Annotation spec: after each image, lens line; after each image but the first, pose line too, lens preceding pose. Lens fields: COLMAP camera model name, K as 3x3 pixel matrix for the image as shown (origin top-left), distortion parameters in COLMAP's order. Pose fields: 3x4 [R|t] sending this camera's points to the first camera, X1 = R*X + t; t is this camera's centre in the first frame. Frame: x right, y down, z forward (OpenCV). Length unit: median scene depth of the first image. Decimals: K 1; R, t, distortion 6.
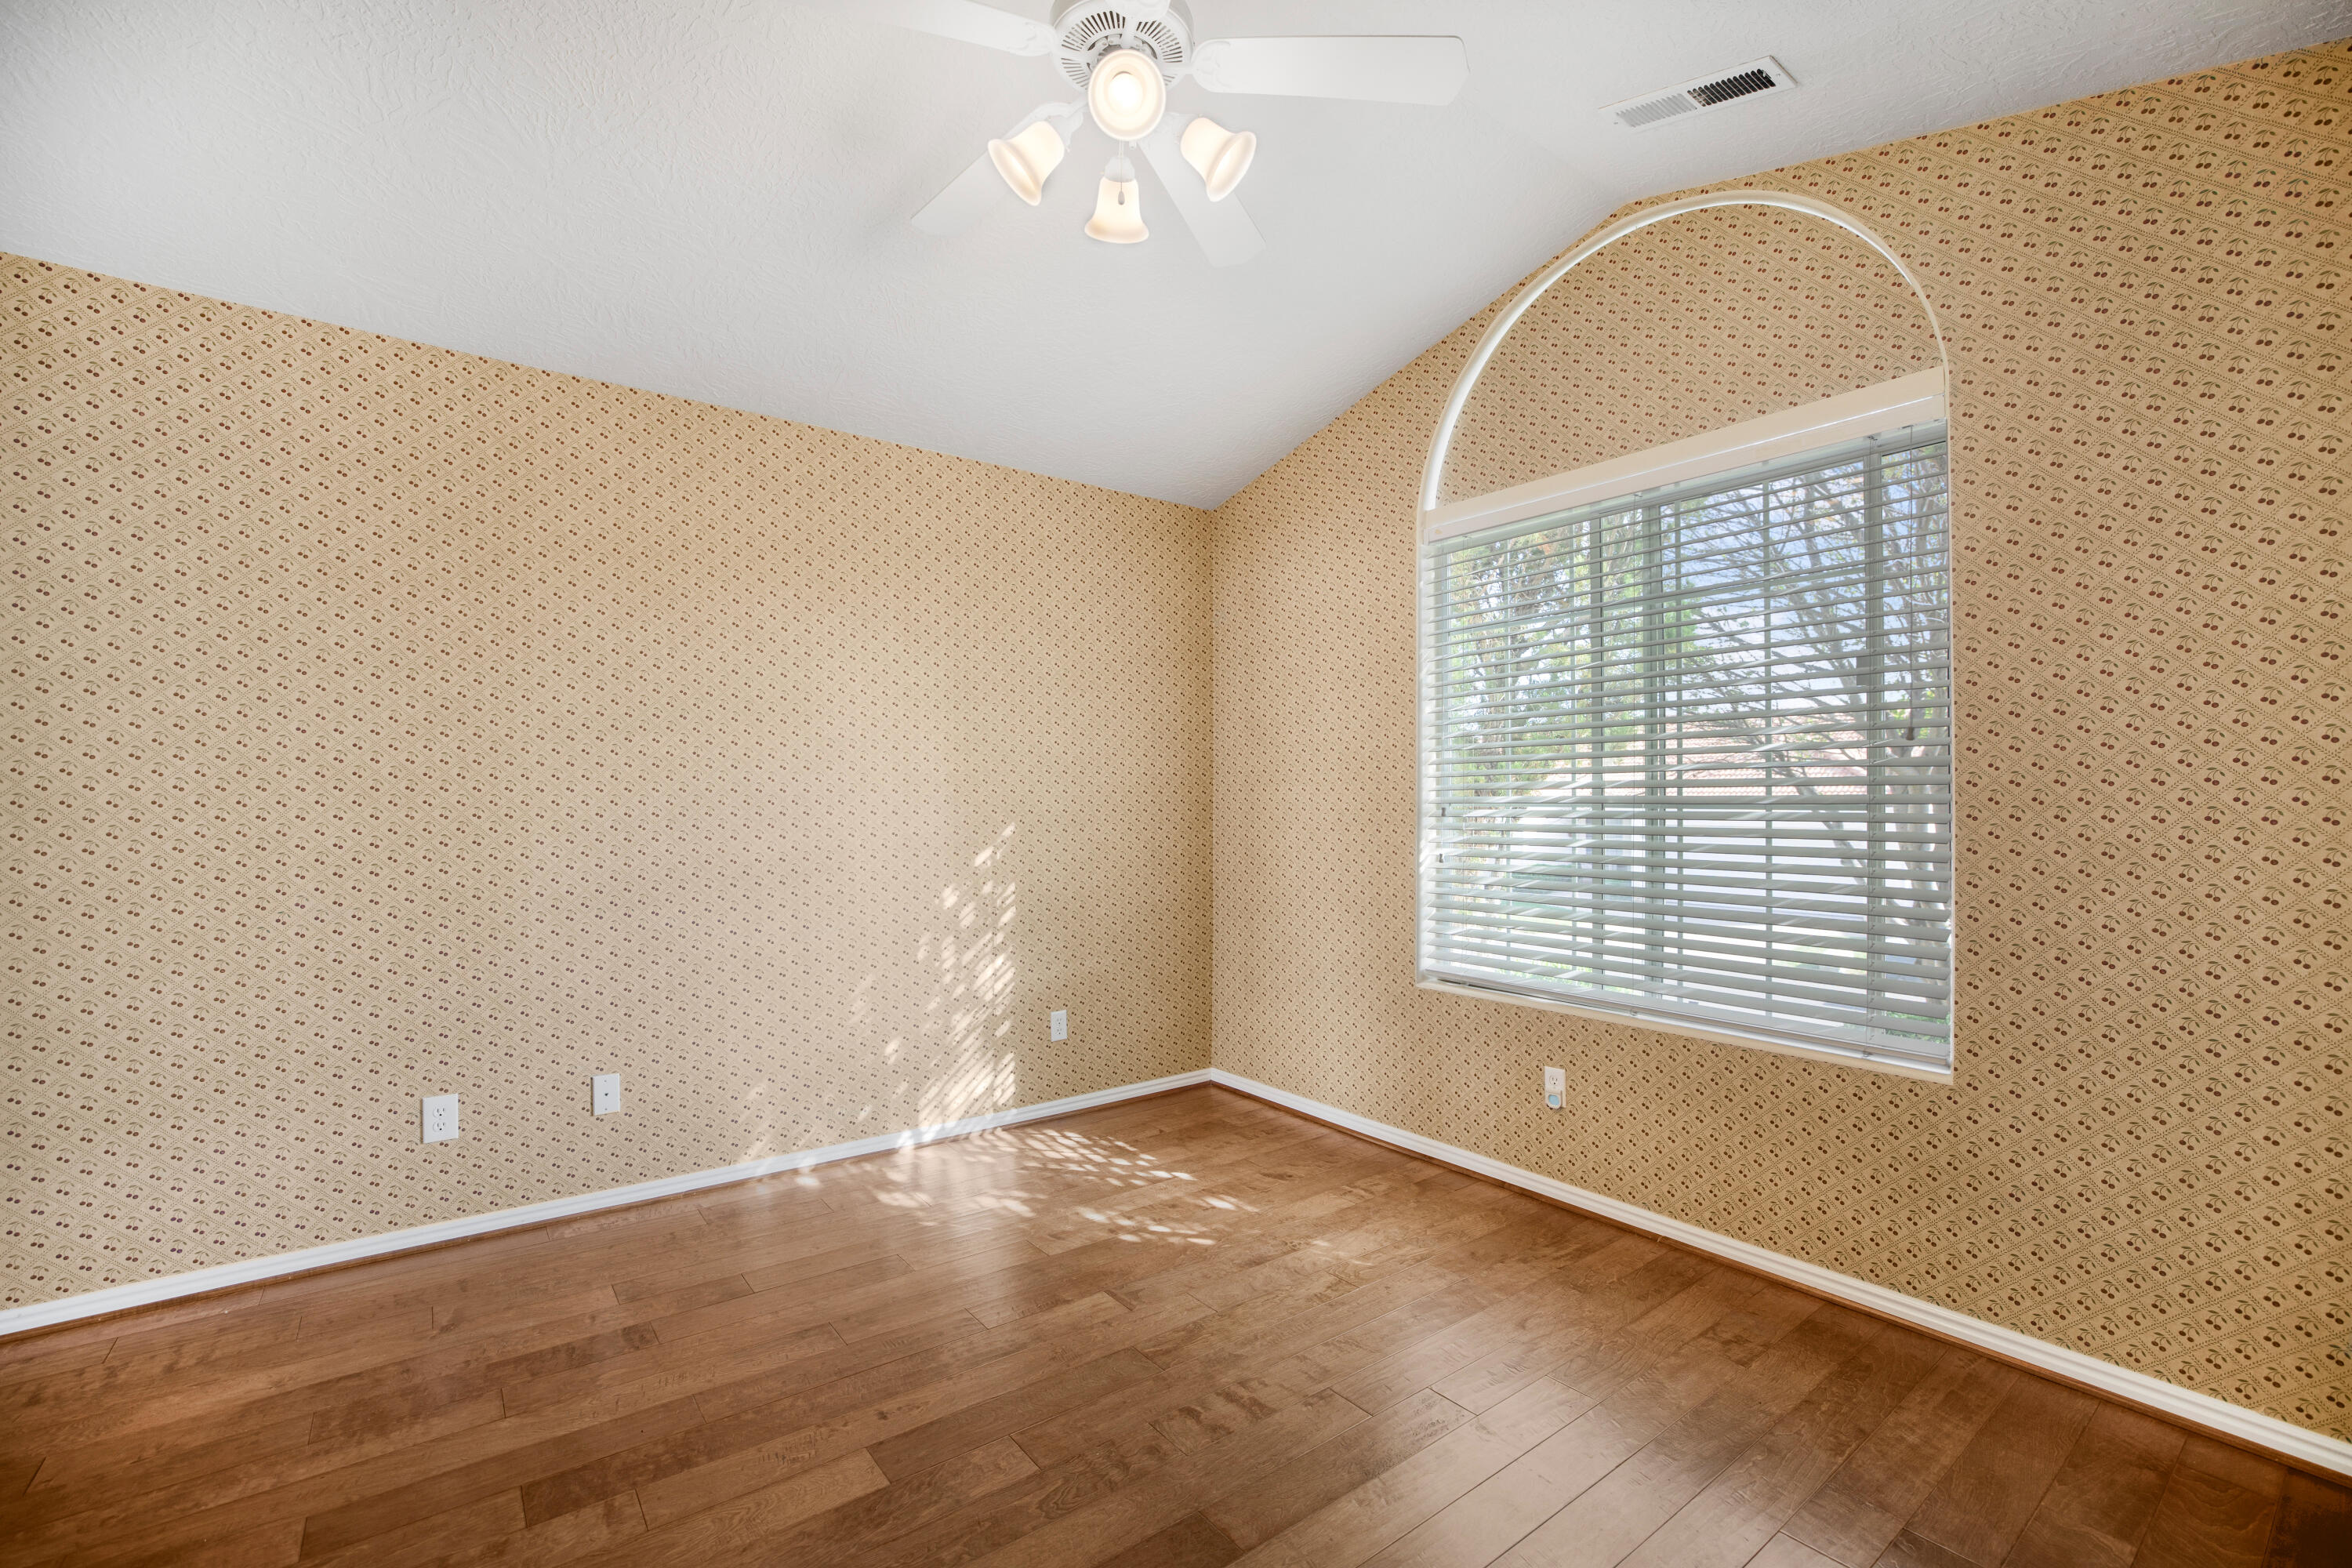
lens RADIAL K [[1030.1, 0, 1164.1], [0, 1030.1, 767.1], [0, 0, 1]] dist [-0.051979, 0.025013]
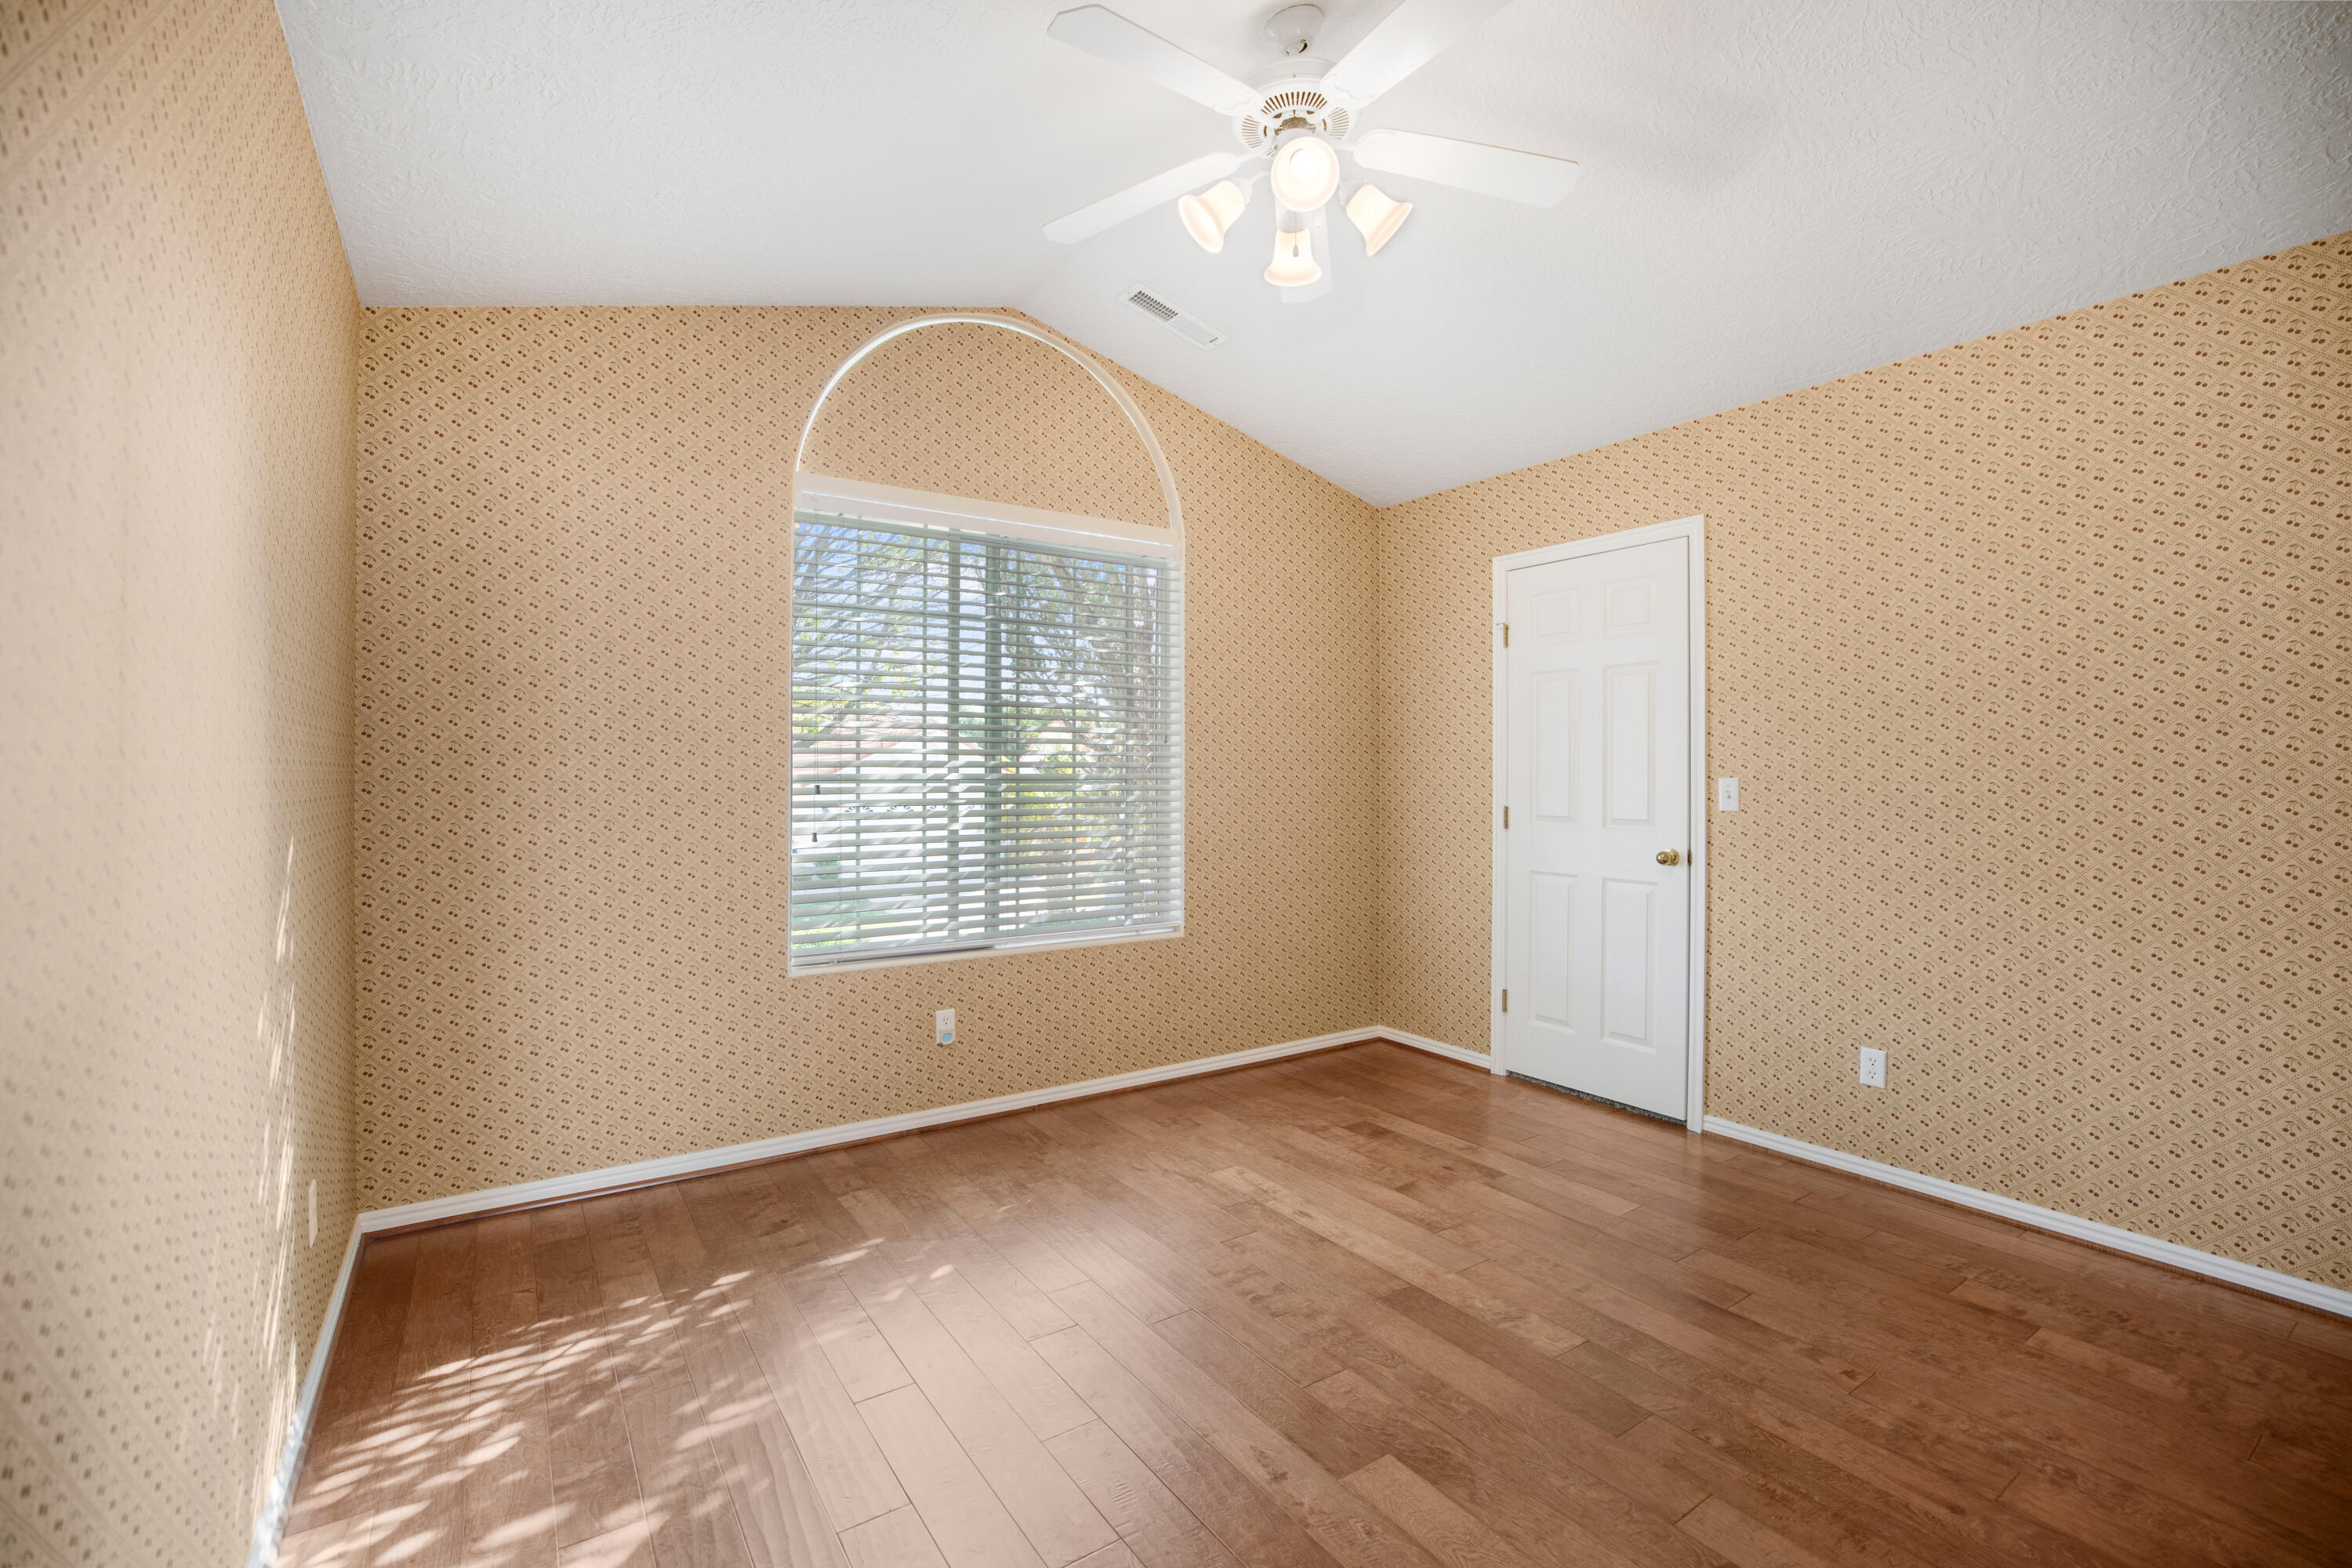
lens RADIAL K [[1030.1, 0, 1164.1], [0, 1030.1, 767.1], [0, 0, 1]] dist [-0.051979, 0.025013]
pose [[0.047958, 0.005685, 0.998833, -0.776877], [-0.025921, 0.999654, -0.004445, 0.018727], [-0.998513, -0.025677, 0.048088, 0.713750]]
